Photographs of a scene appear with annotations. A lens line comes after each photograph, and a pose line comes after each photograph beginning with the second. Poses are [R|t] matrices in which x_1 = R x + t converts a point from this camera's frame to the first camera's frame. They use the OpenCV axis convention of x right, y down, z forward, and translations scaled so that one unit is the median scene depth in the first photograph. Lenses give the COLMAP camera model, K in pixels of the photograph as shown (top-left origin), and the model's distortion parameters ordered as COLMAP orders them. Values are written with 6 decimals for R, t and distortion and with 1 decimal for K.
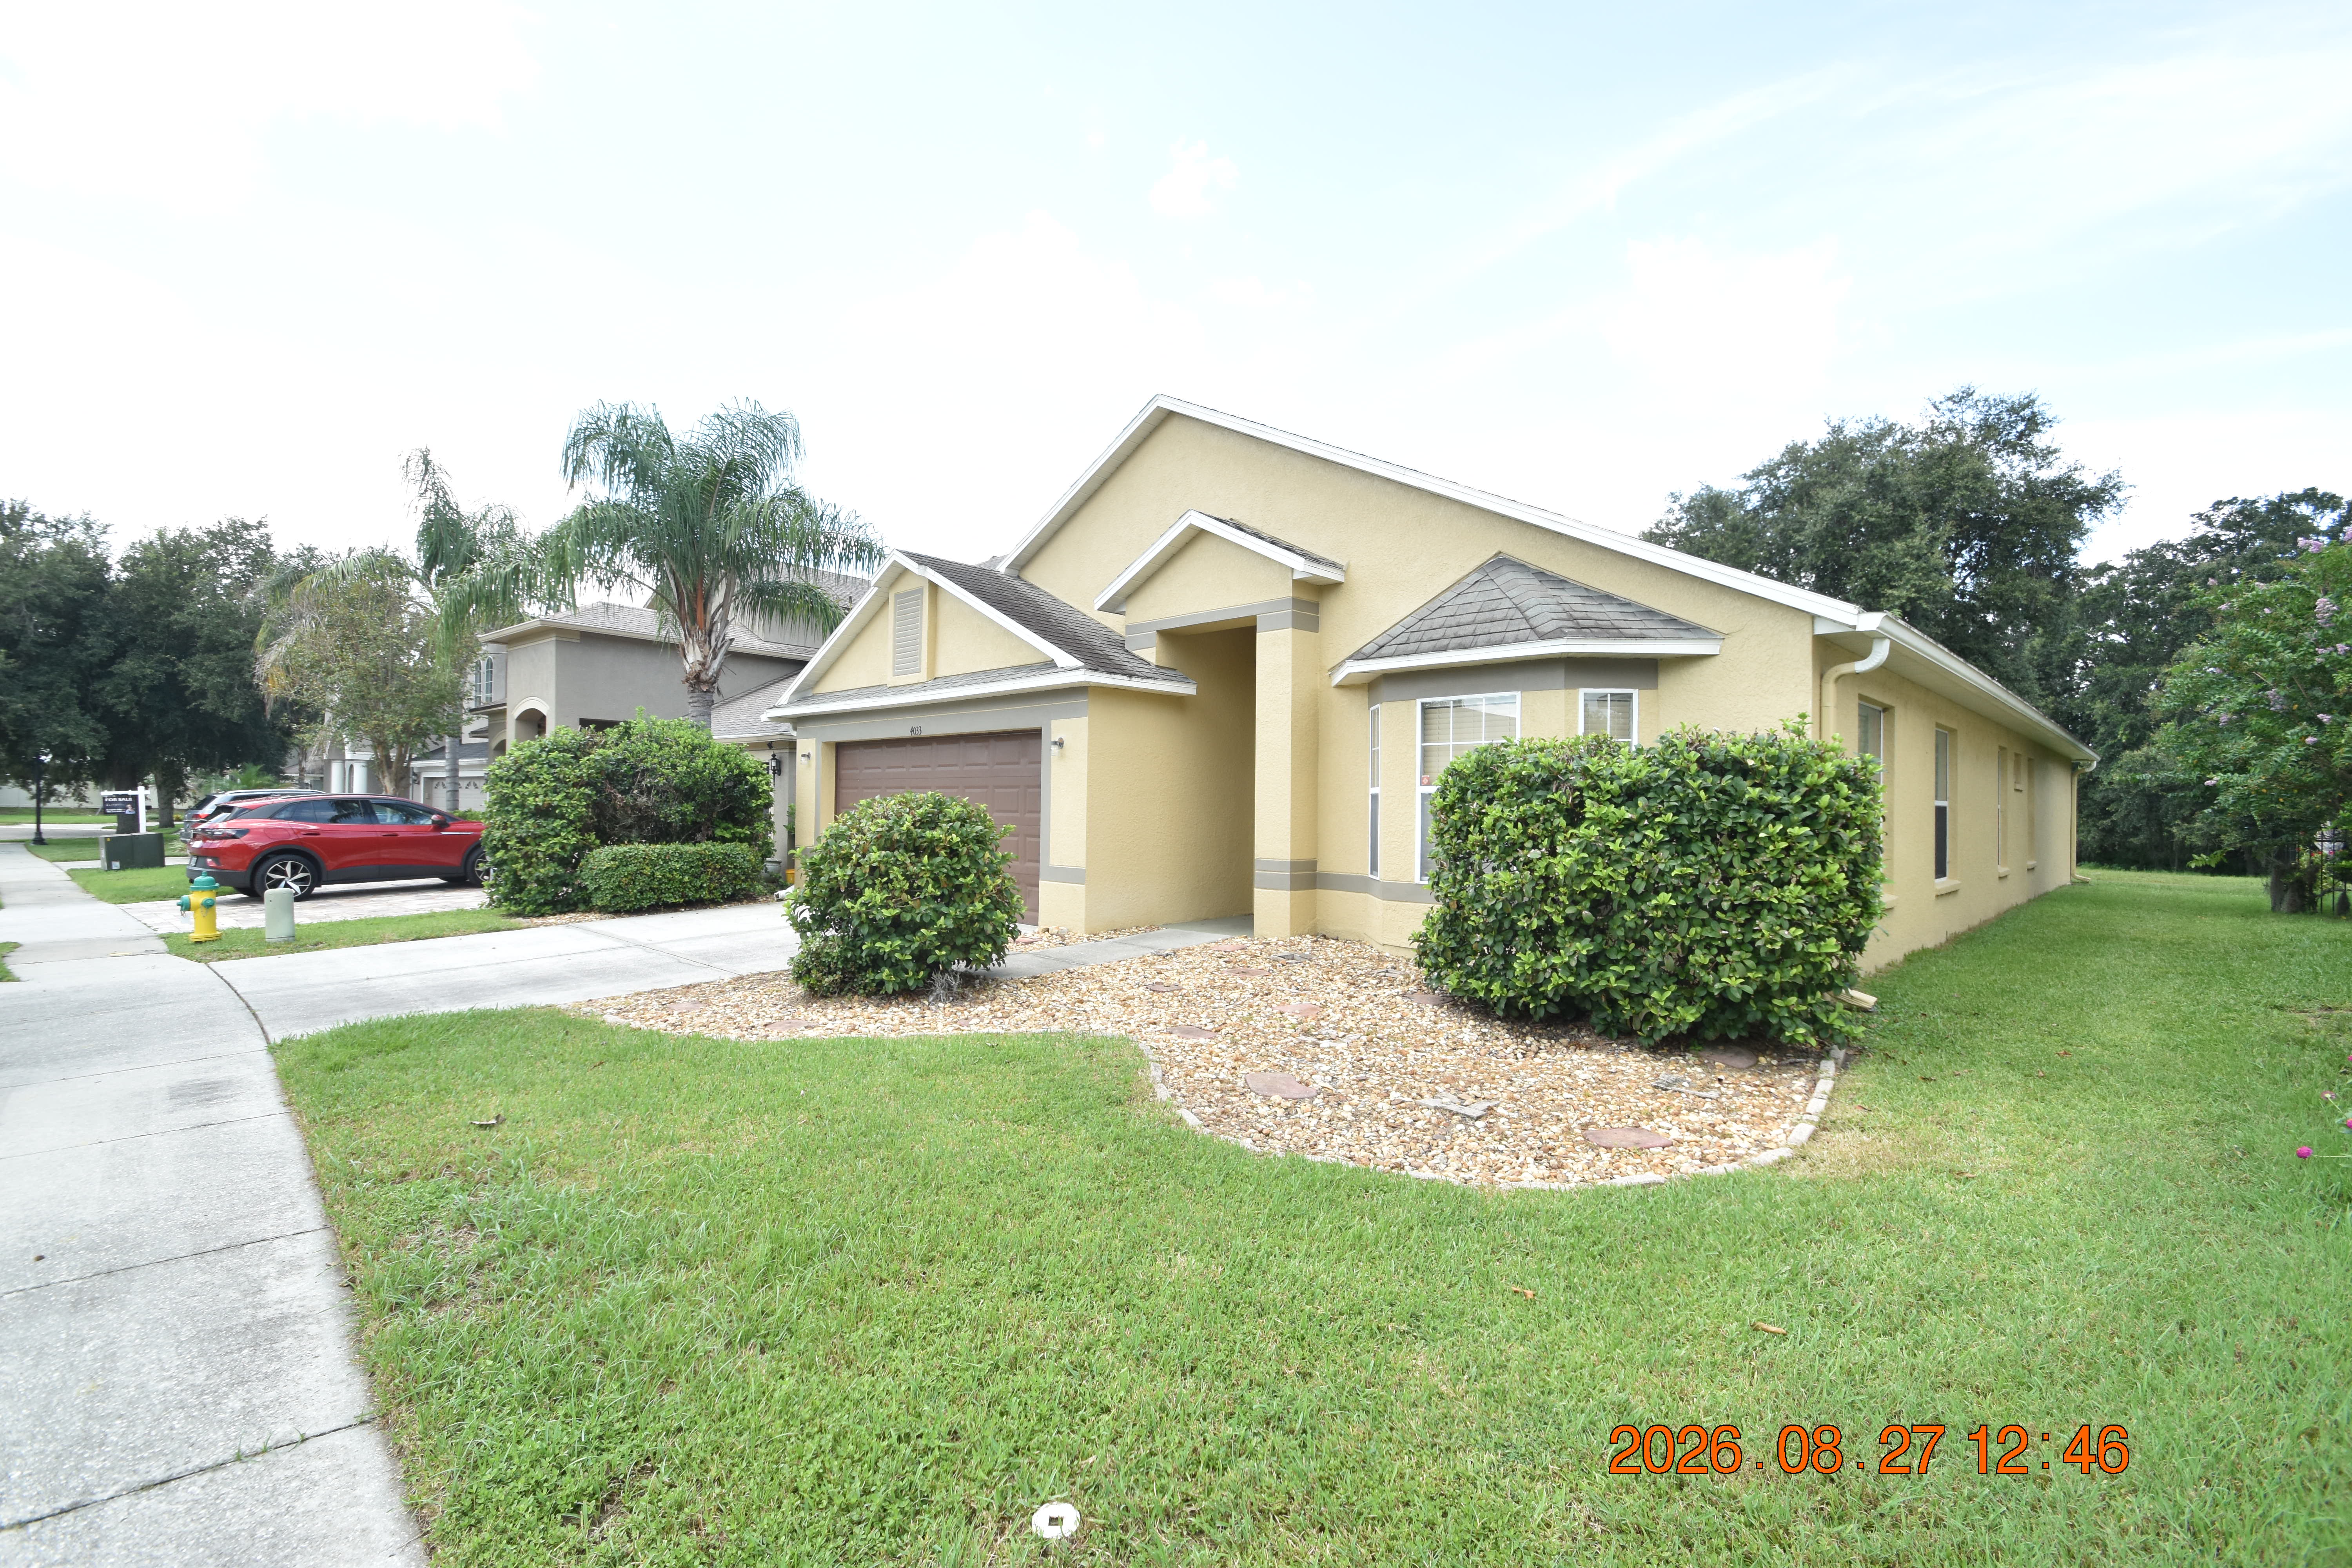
lens RADIAL K [[1030.1, 0, 1164.4], [0, 1030.1, 792.3], [0, 0, 1]] dist [0.000435, -0.000209]
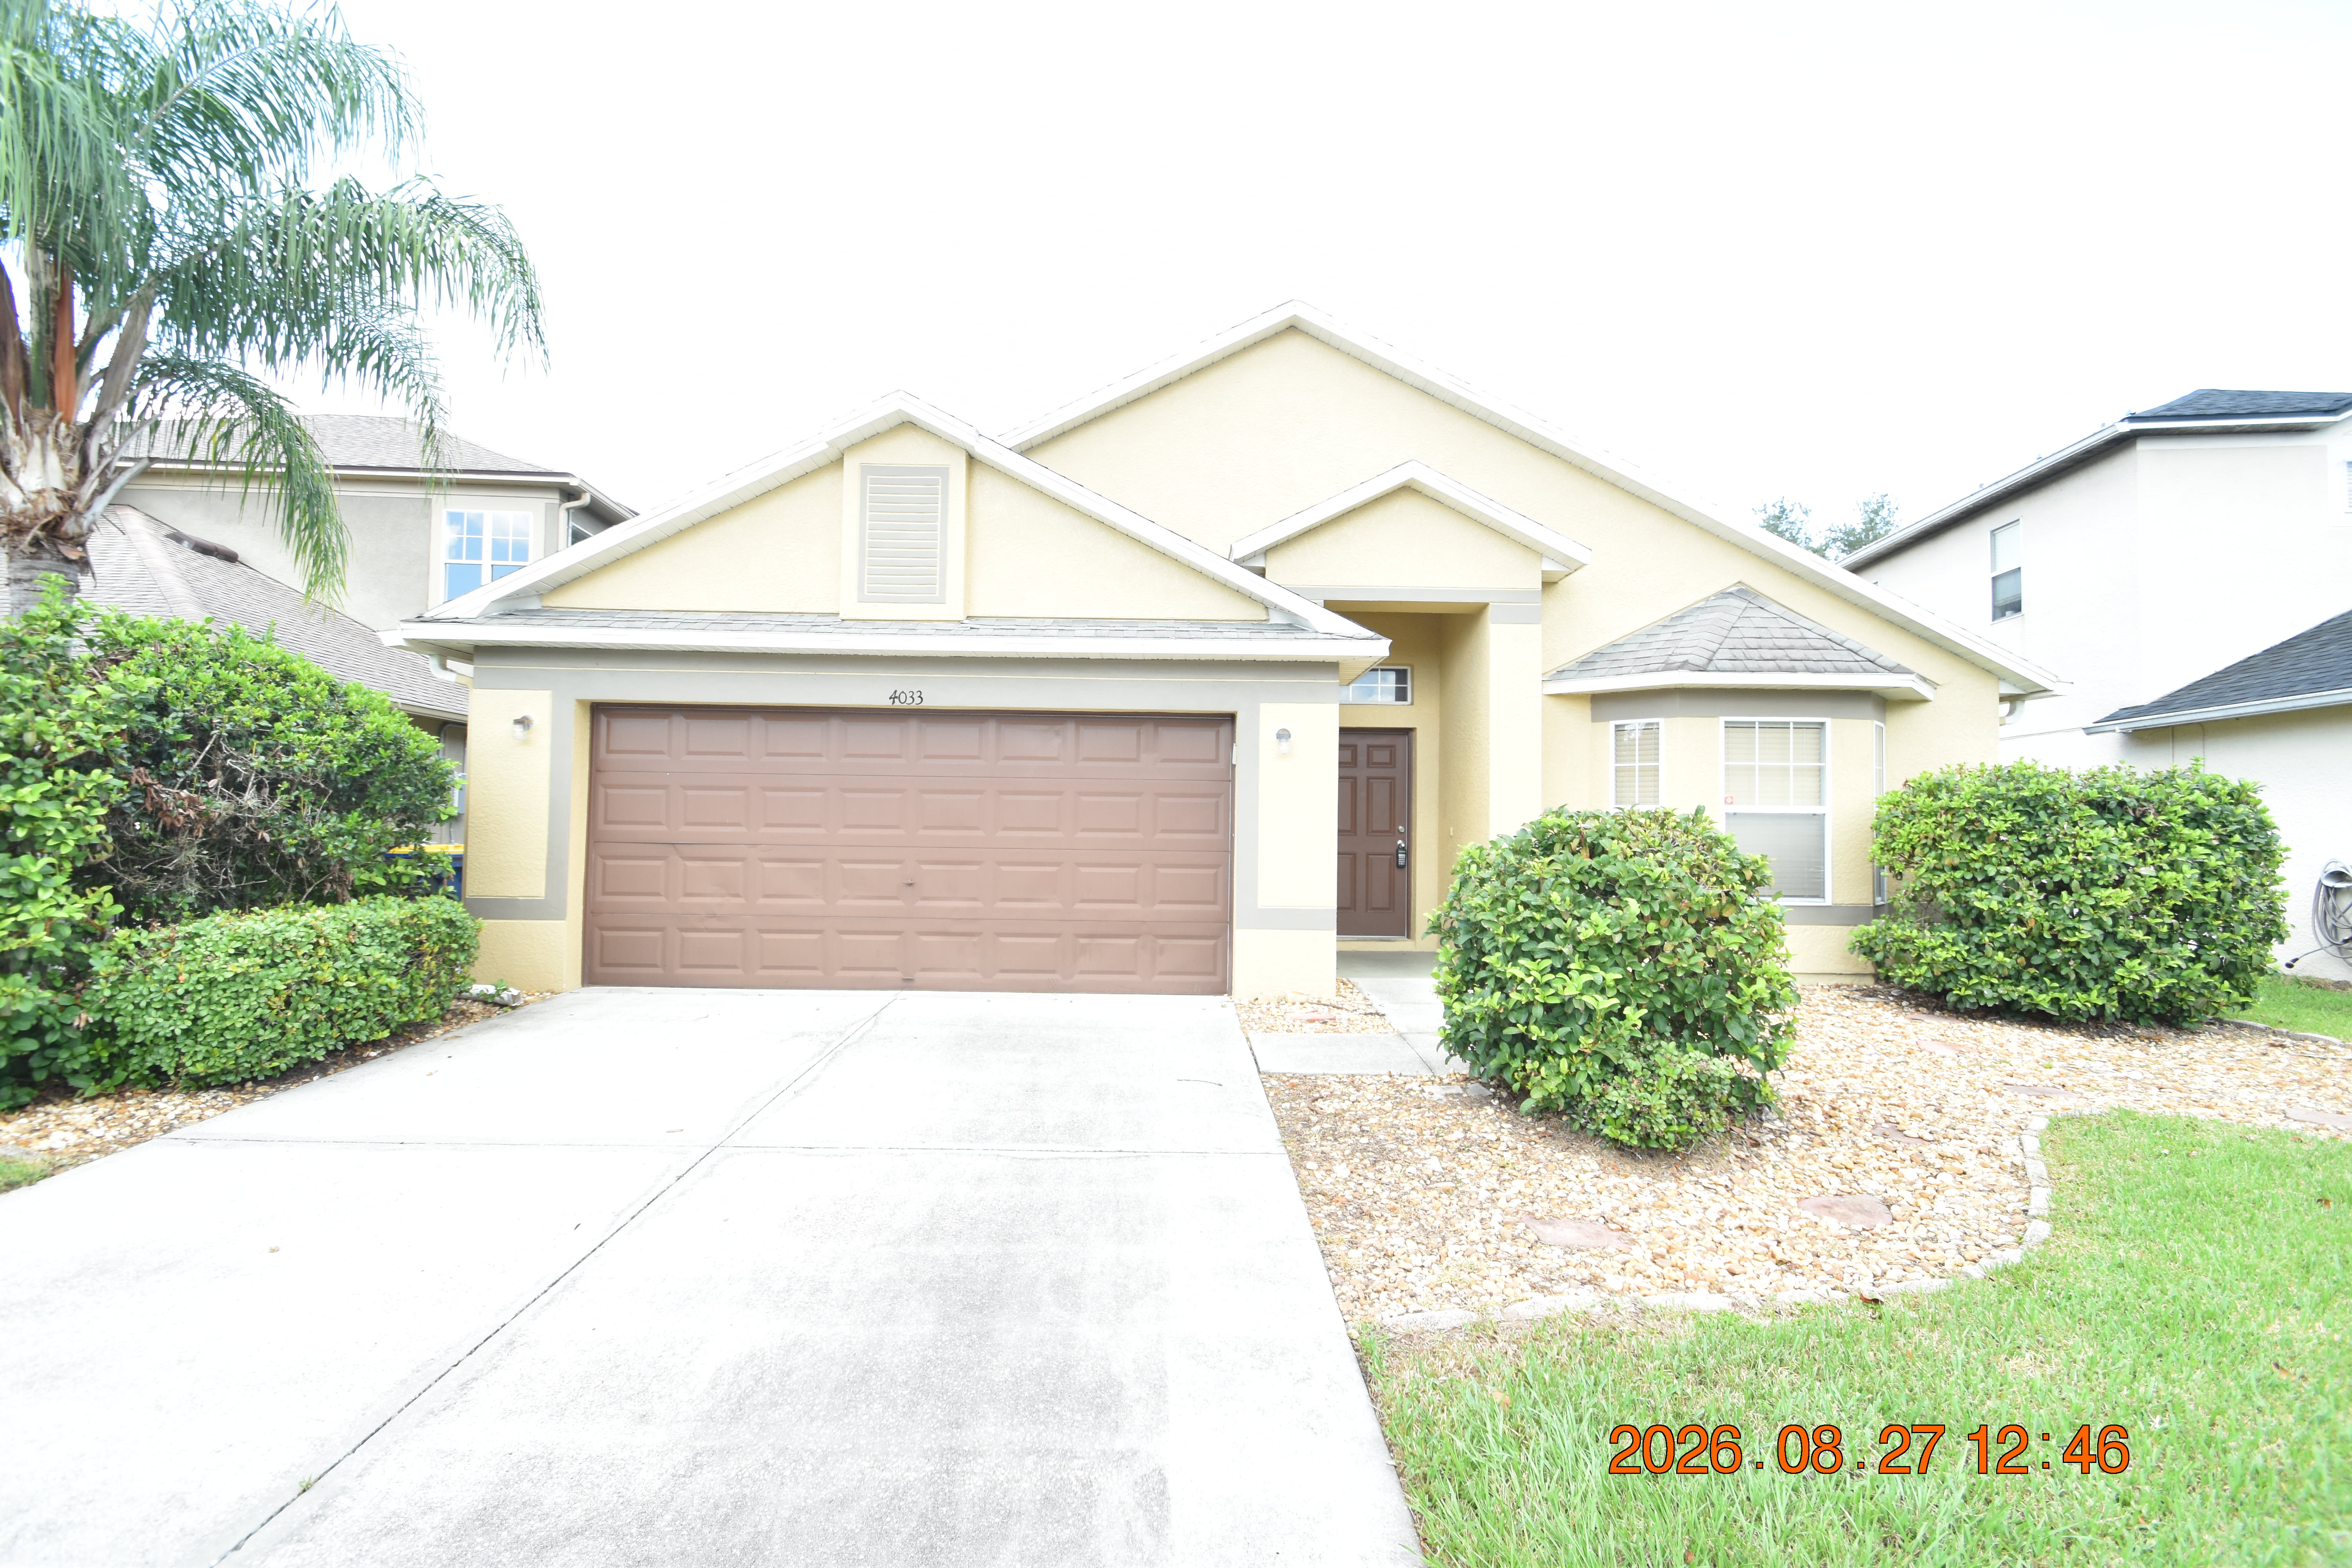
lens RADIAL K [[1030.1, 0, 1164.4], [0, 1030.1, 792.3], [0, 0, 1]] dist [0.000435, -0.000209]
pose [[0.707409, 0.022574, 0.706444, -0.576899], [-0.014637, 0.999743, -0.017289, 0.004607], [-0.706653, 0.001891, 0.707558, 0.474157]]
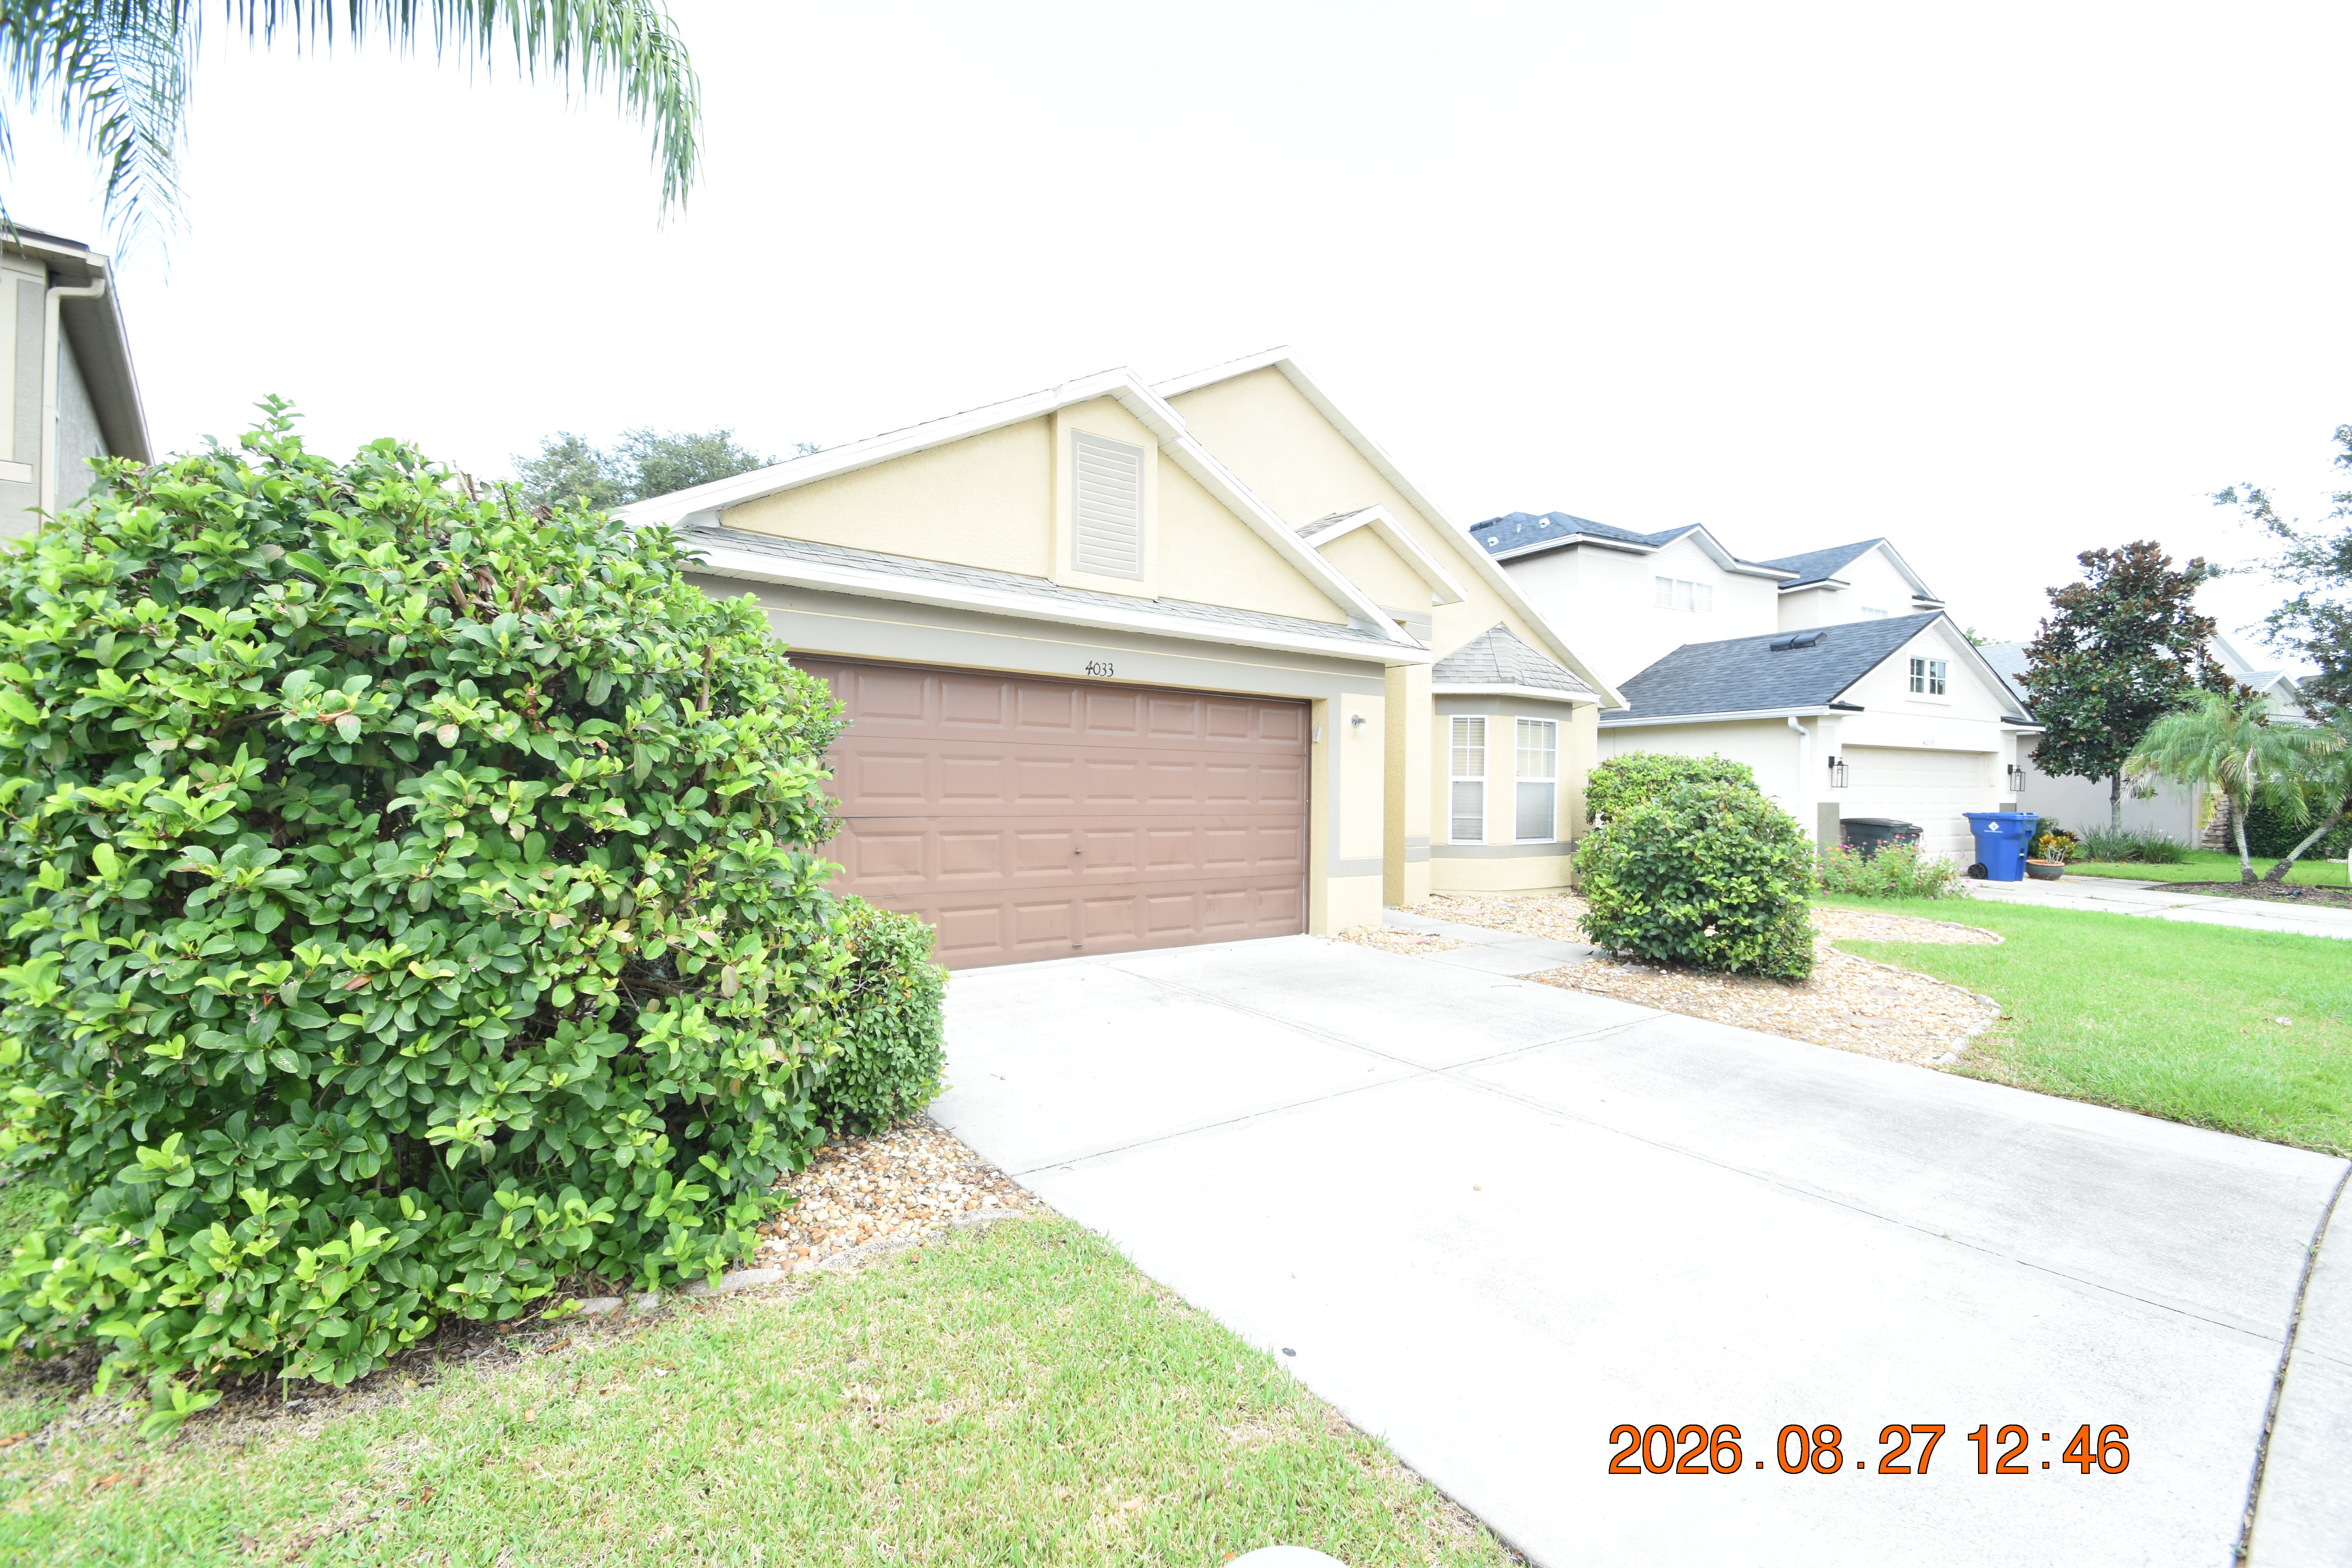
lens RADIAL K [[1030.1, 0, 1164.4], [0, 1030.1, 792.3], [0, 0, 1]] dist [0.000435, -0.000209]
pose [[0.132484, -0.010257, 0.991132, -0.871528], [-0.021717, 0.999676, 0.013248, 0.005108], [-0.990947, -0.023280, 0.132218, 0.901807]]
